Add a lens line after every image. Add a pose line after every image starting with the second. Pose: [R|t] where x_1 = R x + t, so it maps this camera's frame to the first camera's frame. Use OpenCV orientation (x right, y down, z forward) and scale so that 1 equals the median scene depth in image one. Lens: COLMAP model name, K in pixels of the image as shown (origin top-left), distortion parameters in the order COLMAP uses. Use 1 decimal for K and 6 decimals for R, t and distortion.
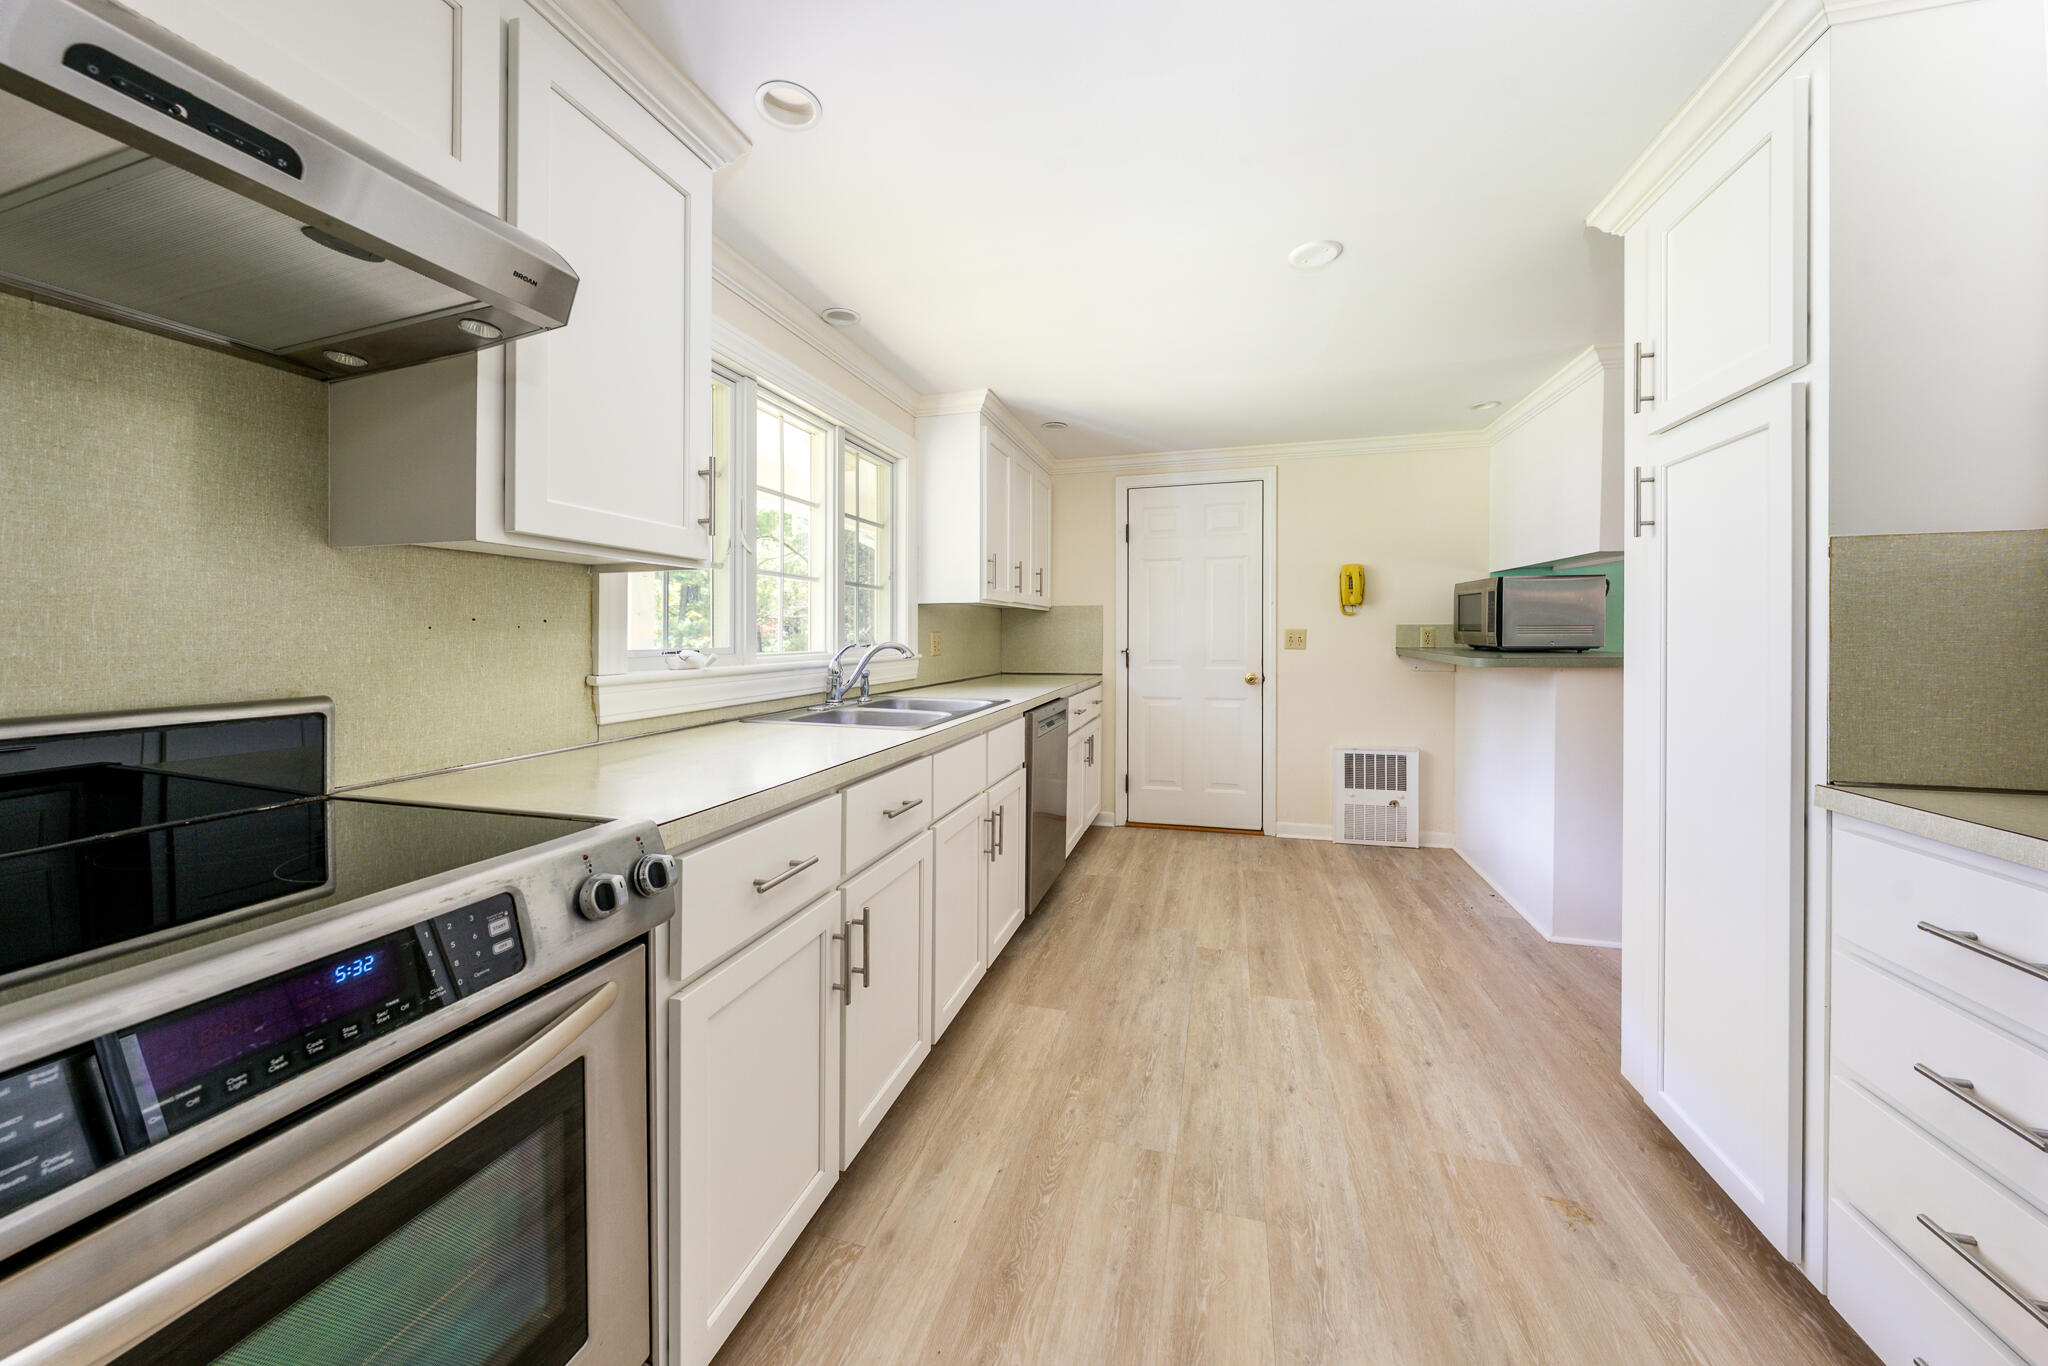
lens RADIAL K [[687.6, 0, 1018.0], [0, 687.6, 640.9], [0, 0, 1]] dist [-0.000021, -0.000005]
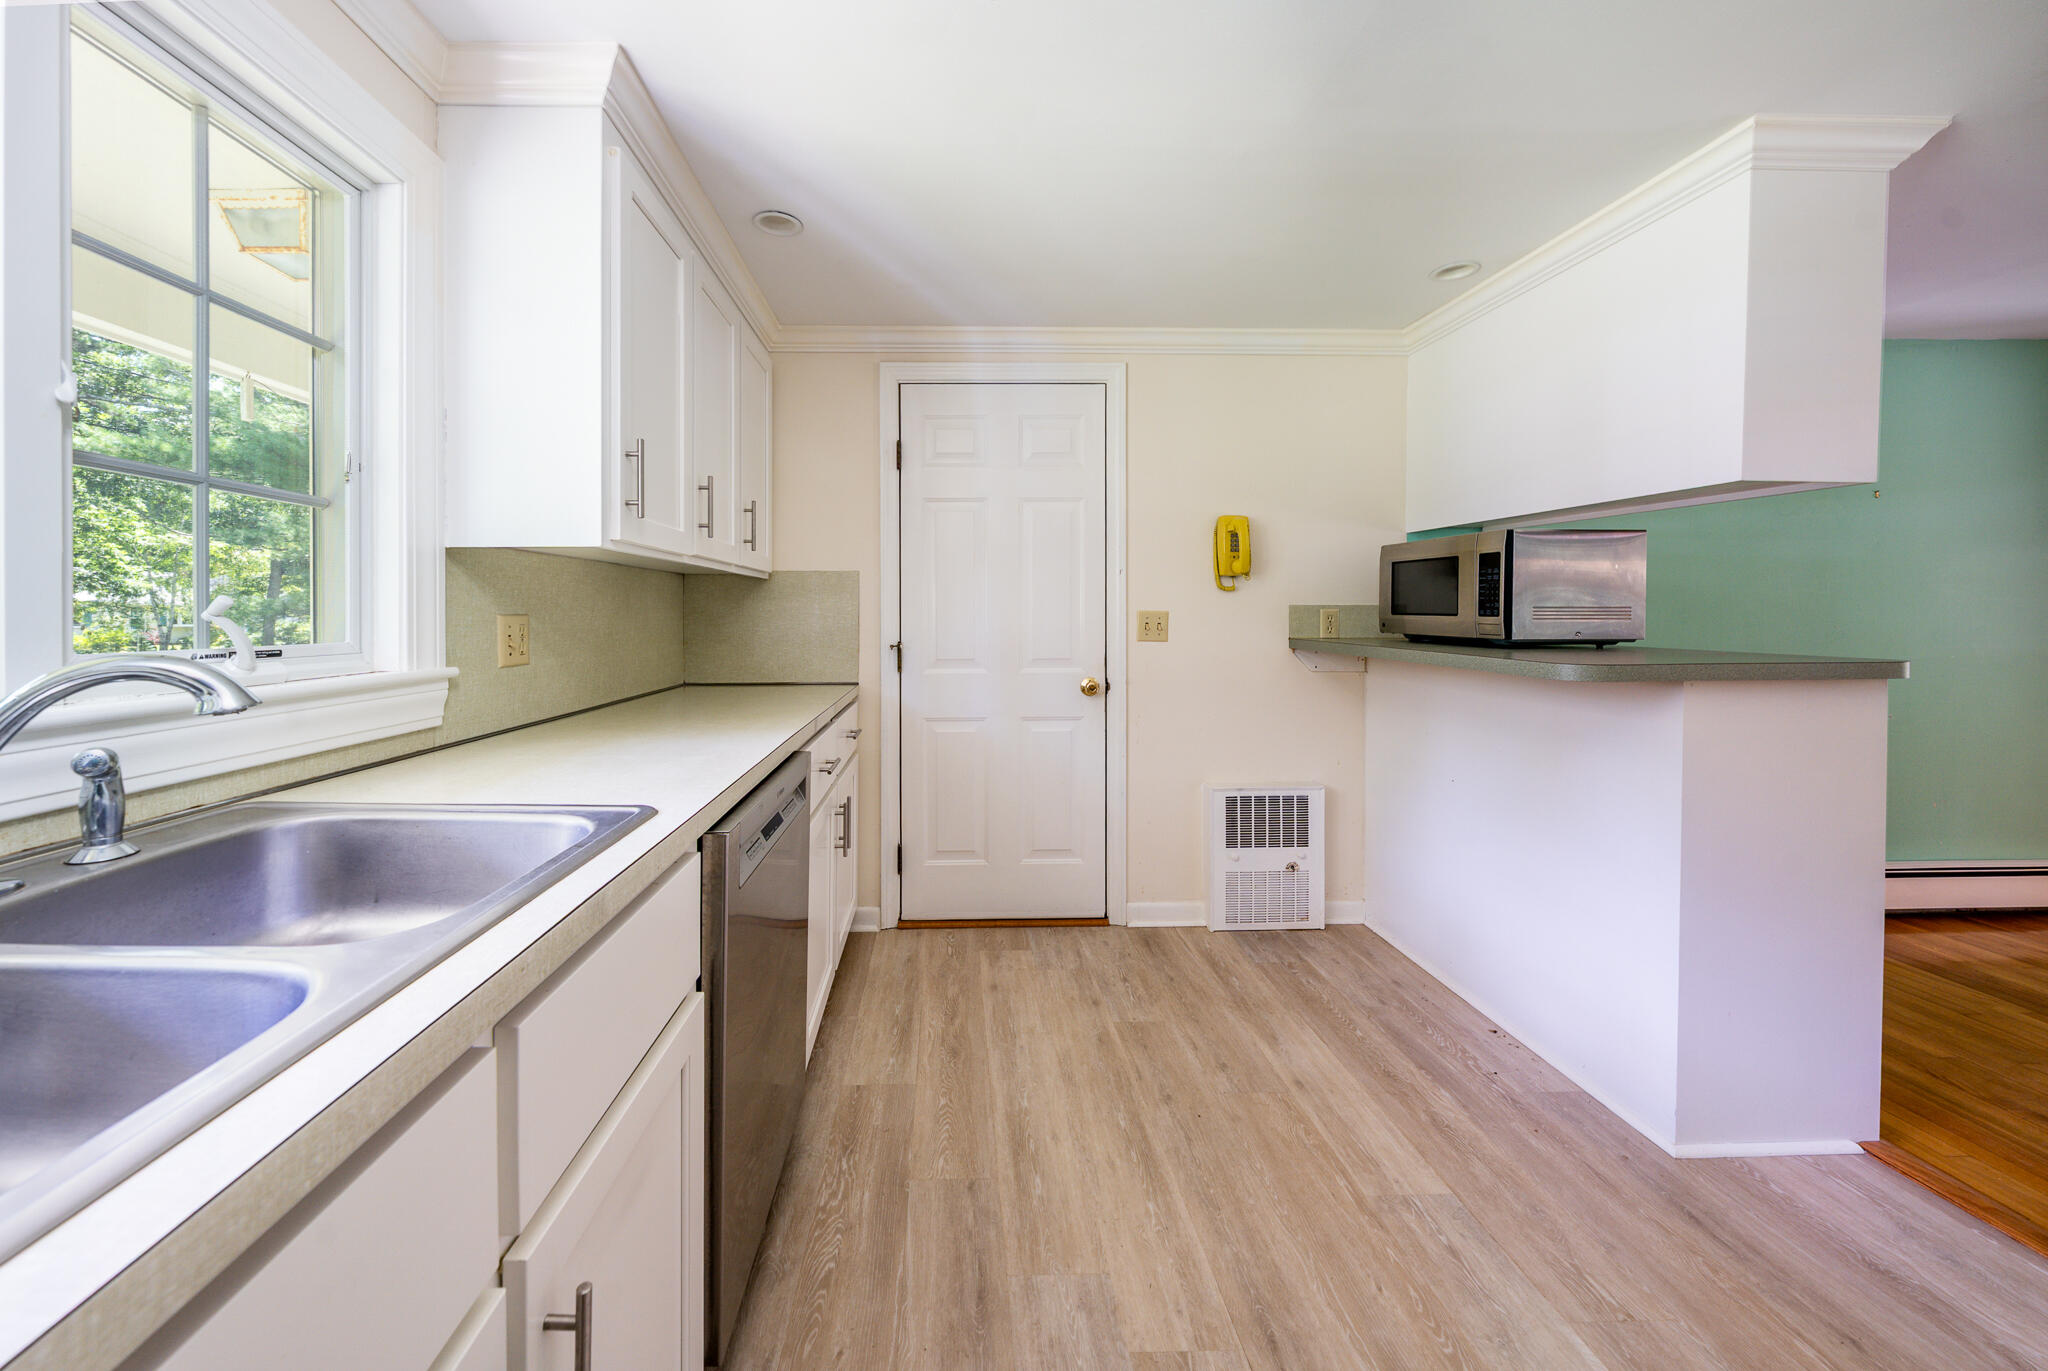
lens RADIAL K [[701.0, 0, 962.1], [0, 701.0, 628.8], [0, 0, 1]] dist [-0.000713, -0.000103]
pose [[0.951001, -0.004642, 0.309153, 0.020334], [0.001815, 0.999954, 0.009432, -0.007297], [-0.309182, -0.008409, 0.950966, 0.446022]]
